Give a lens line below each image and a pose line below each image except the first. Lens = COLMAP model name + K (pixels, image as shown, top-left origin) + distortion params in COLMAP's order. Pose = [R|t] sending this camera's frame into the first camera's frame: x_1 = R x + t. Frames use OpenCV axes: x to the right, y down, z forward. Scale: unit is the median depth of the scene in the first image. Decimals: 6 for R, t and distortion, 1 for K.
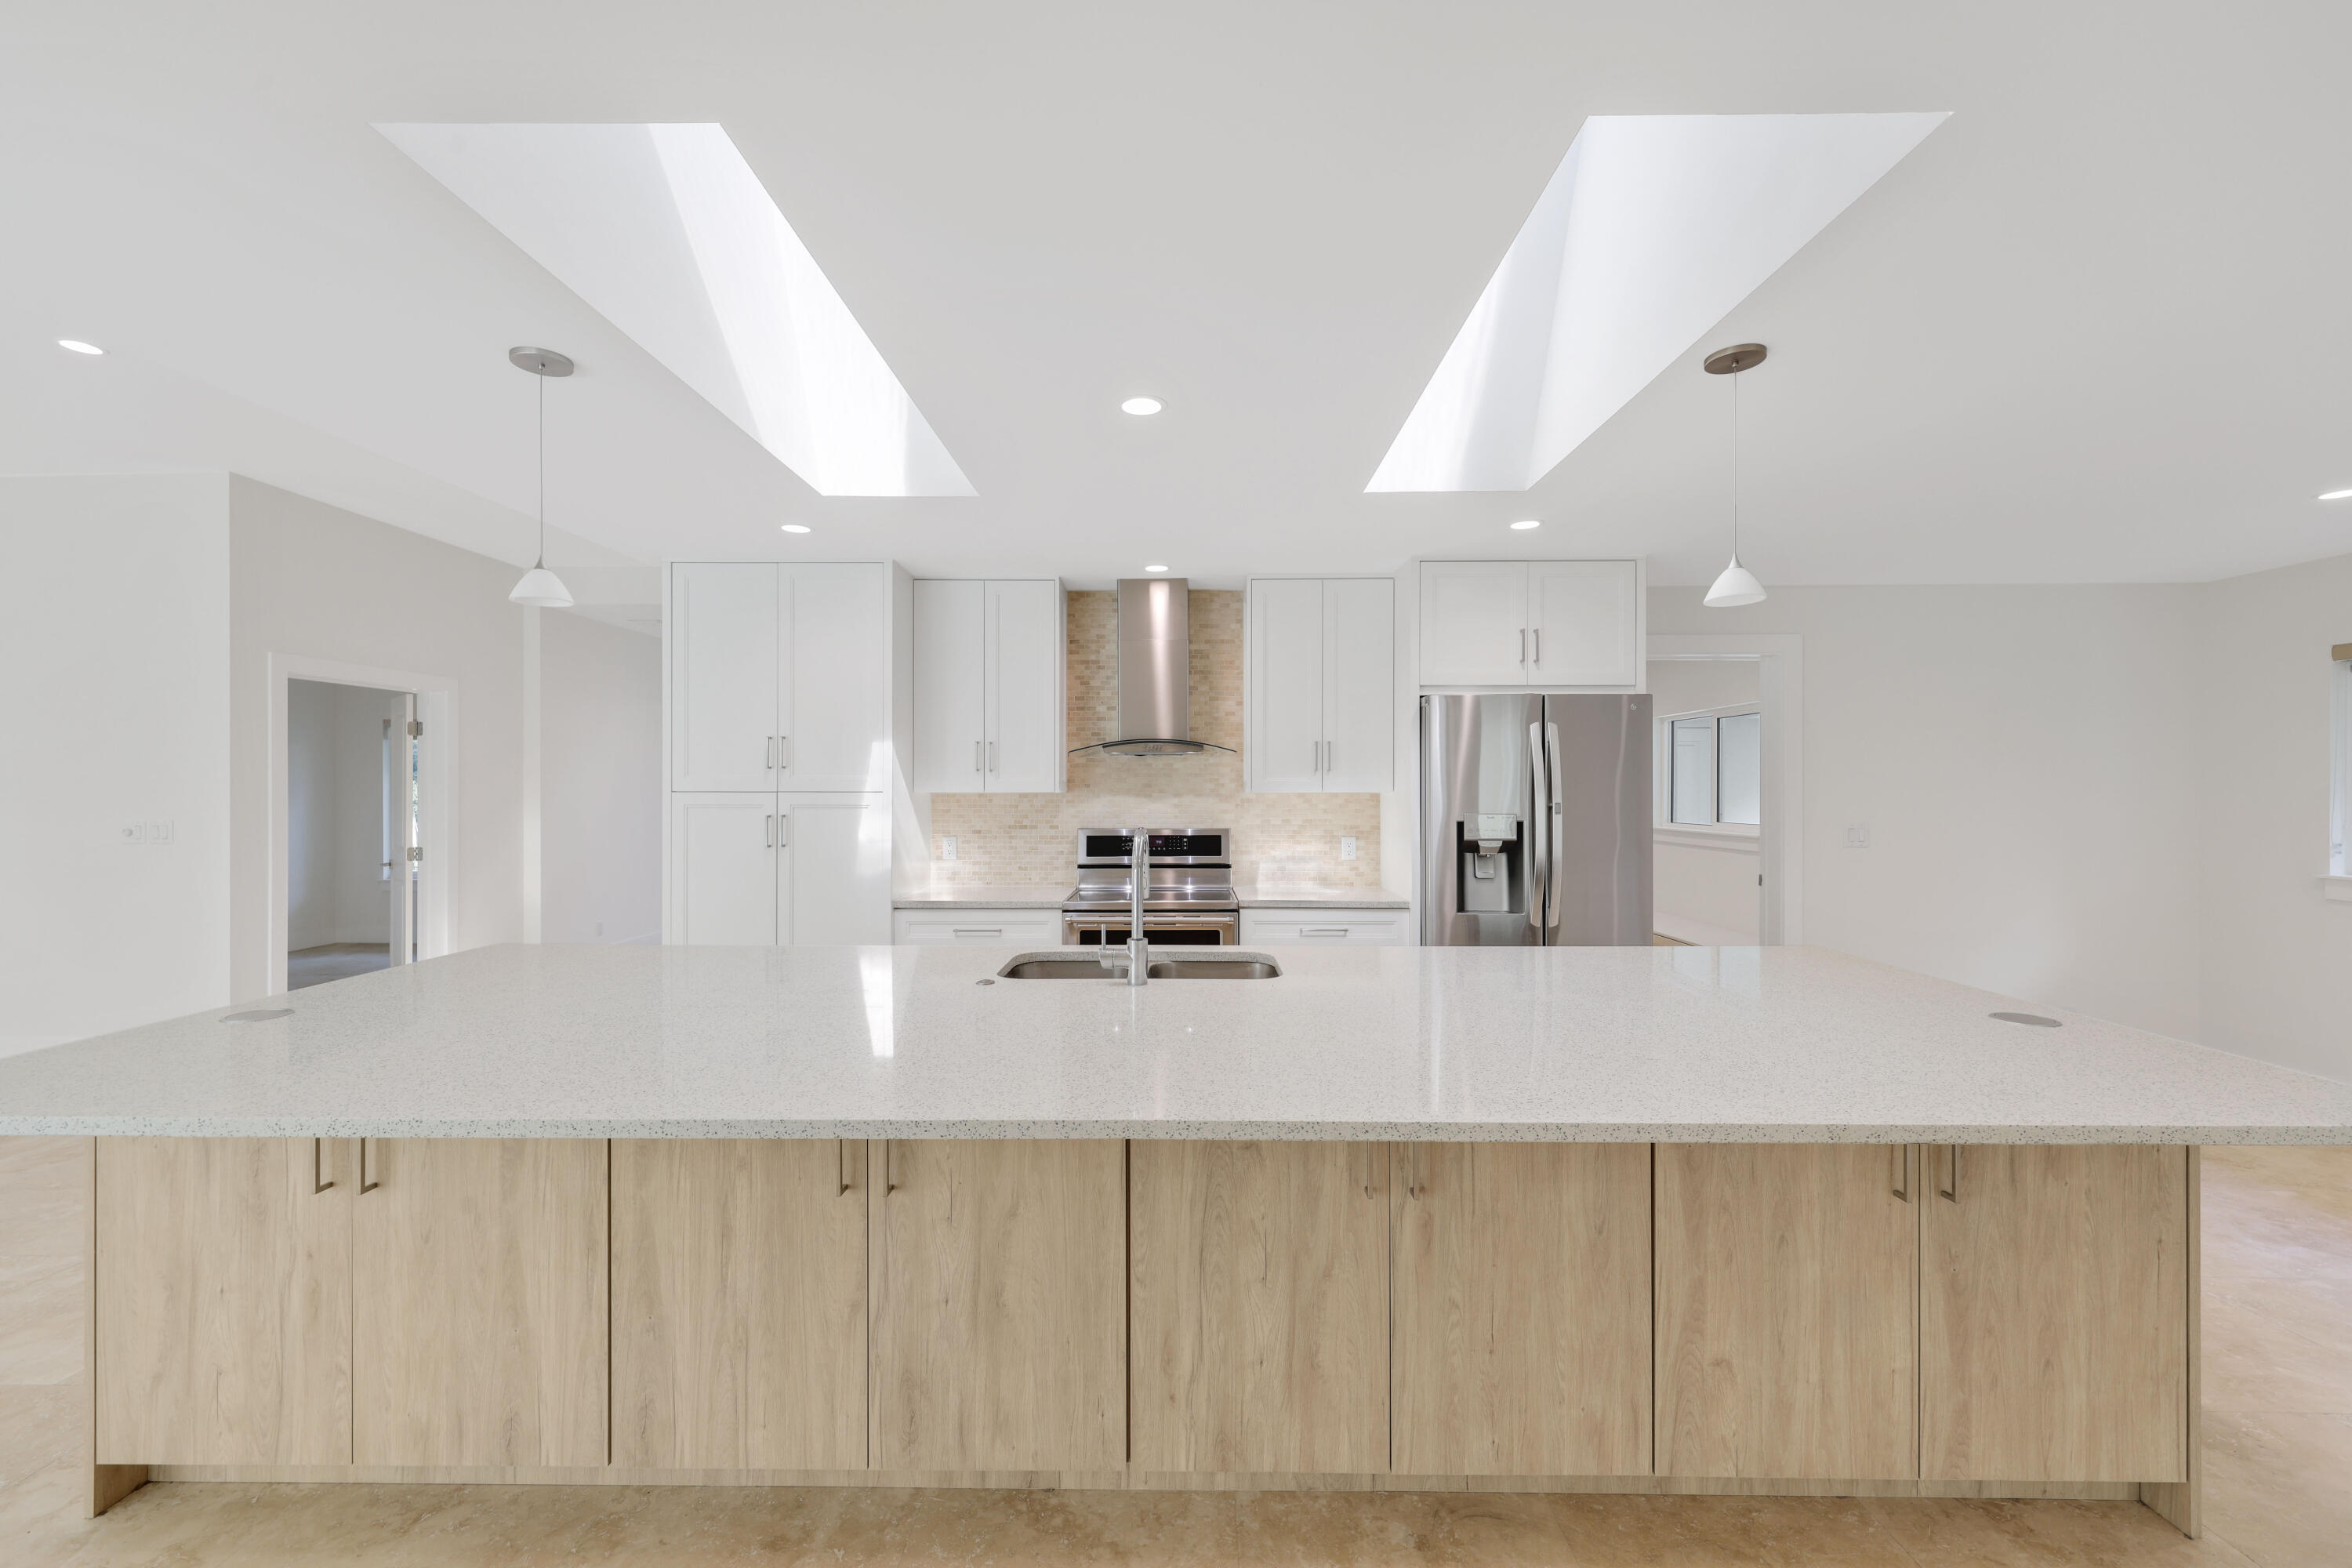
lens RADIAL K [[952.9, 0, 1176.0], [0, 952.9, 796.9], [0, 0, 1]] dist [-0.003513, 0.000663]
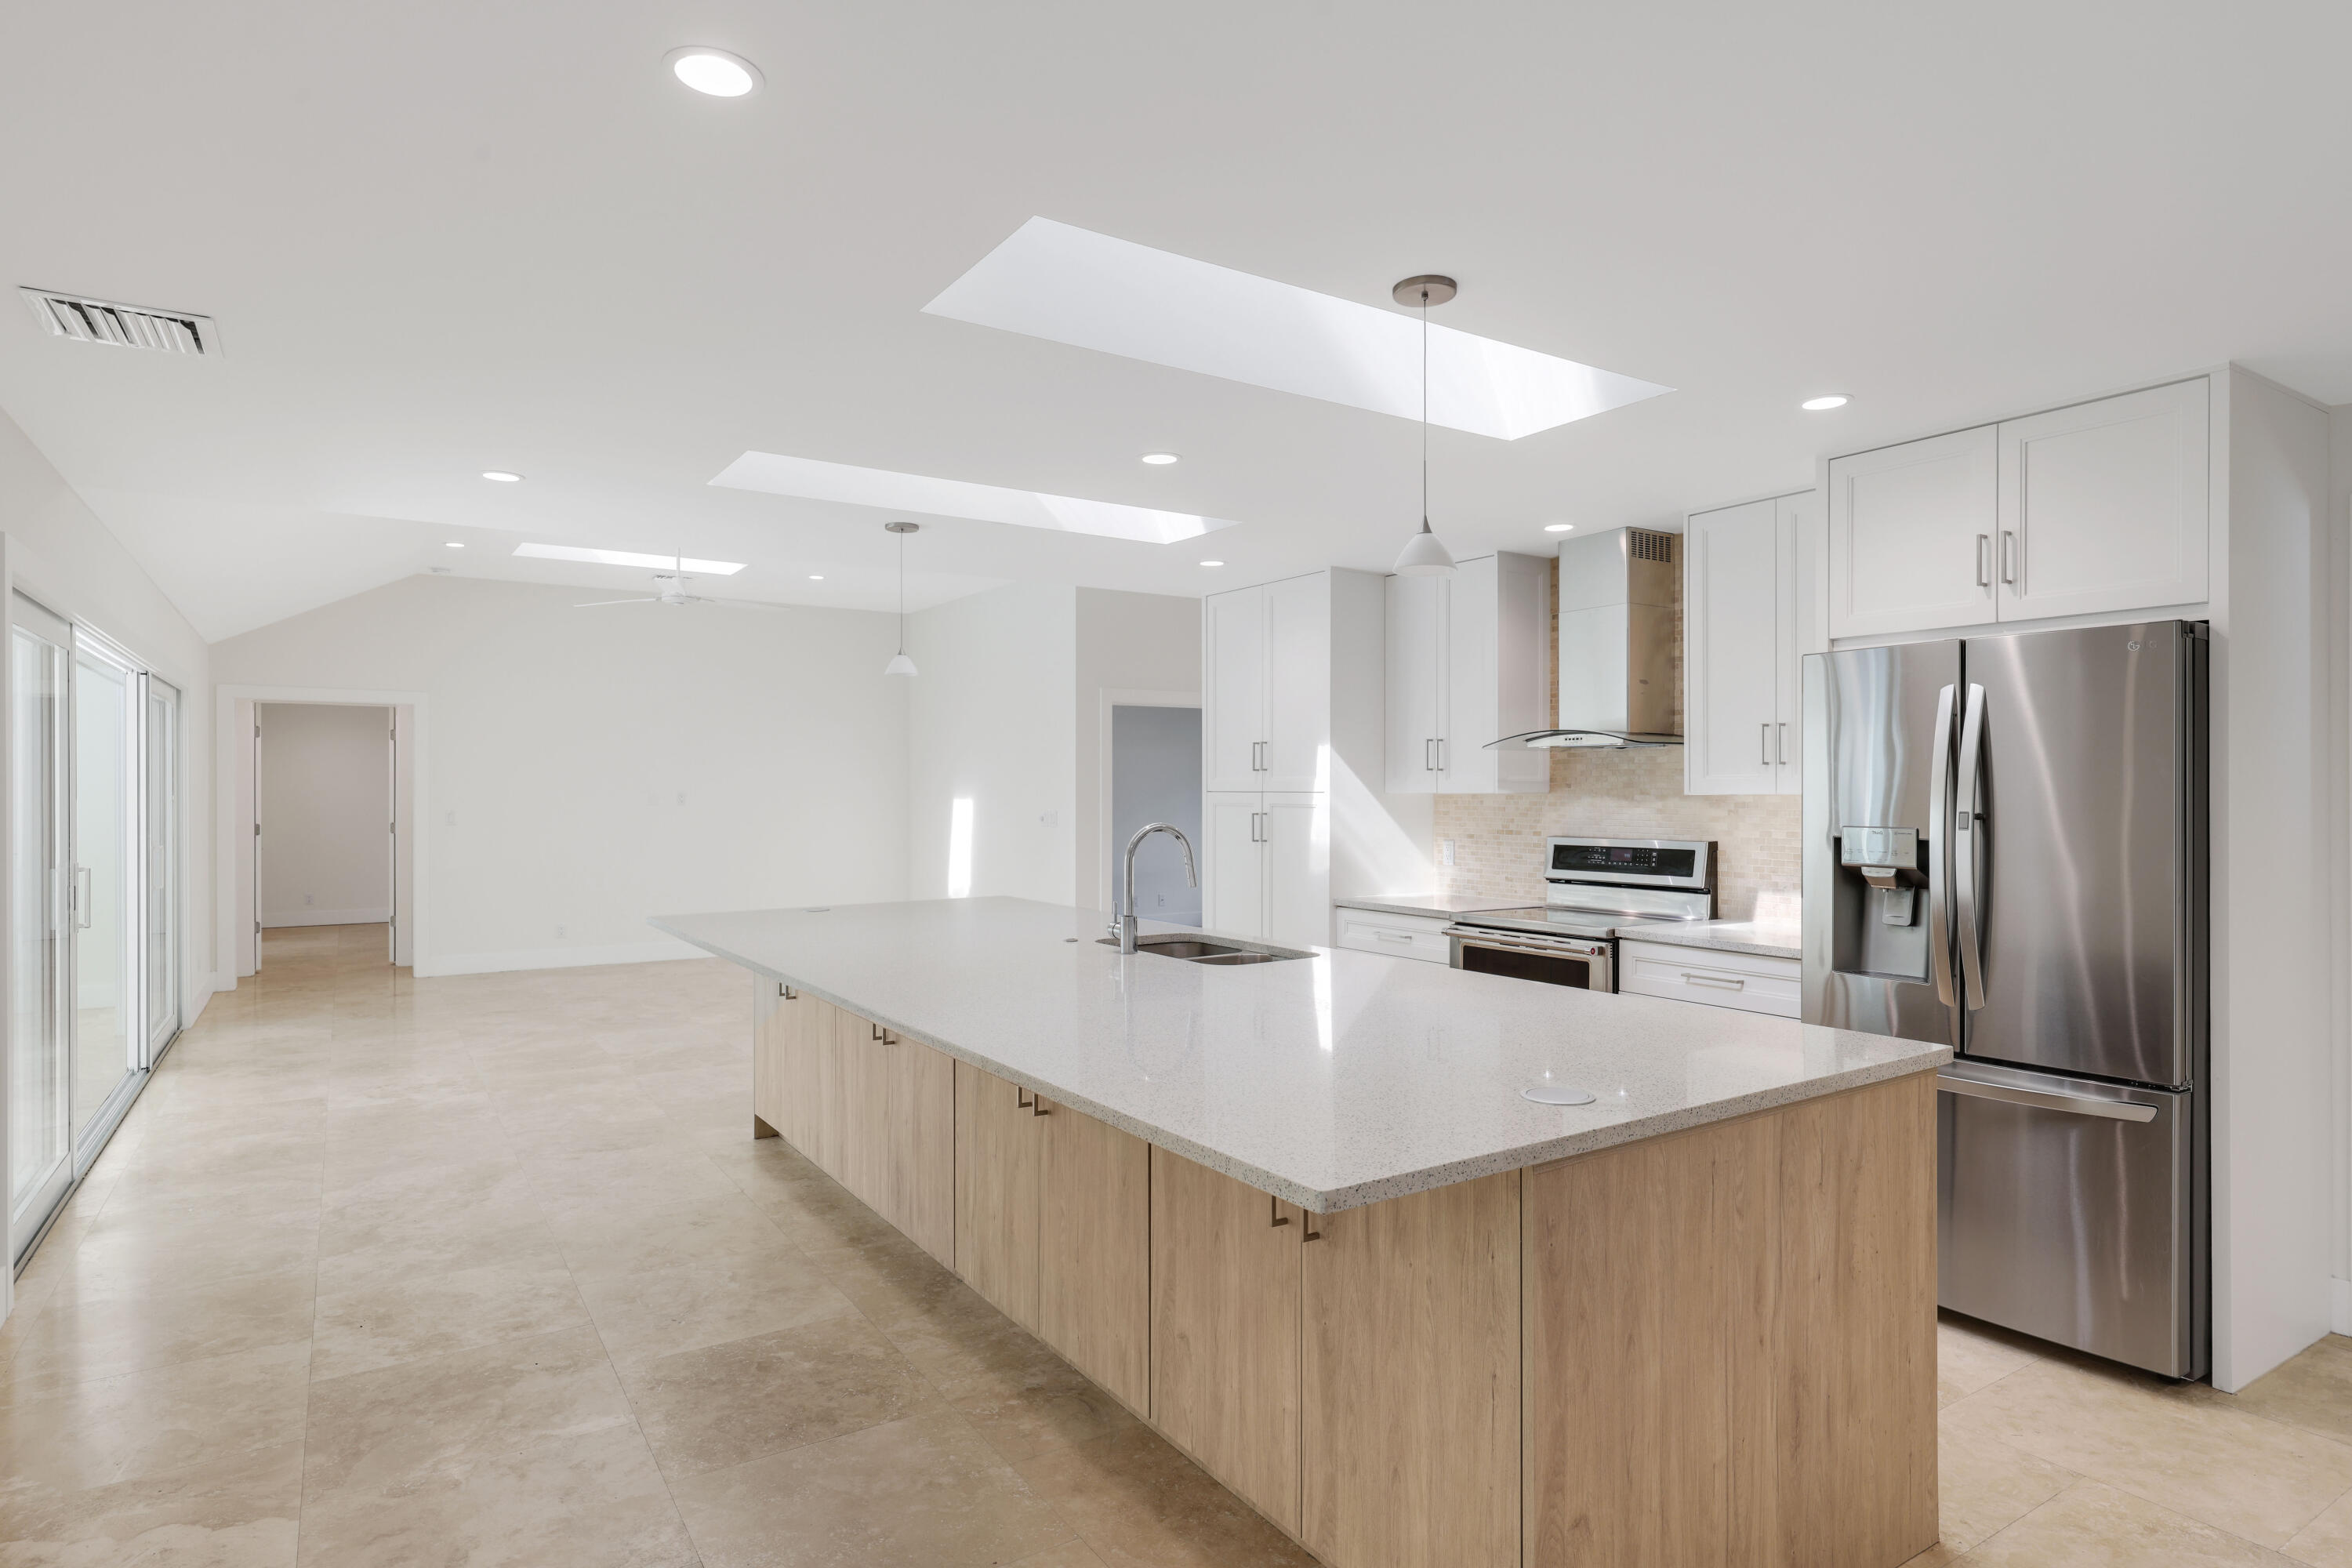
lens RADIAL K [[1298.8, 0, 1178.5], [0, 1298.8, 780.7], [0, 0, 1]] dist [-0.024814, 0.000084]
pose [[0.554101, -0.005259, -0.832433, 0.885308], [-0.007261, 0.999911, -0.011150, -0.000968], [0.832418, 0.012223, 0.554014, 0.100271]]
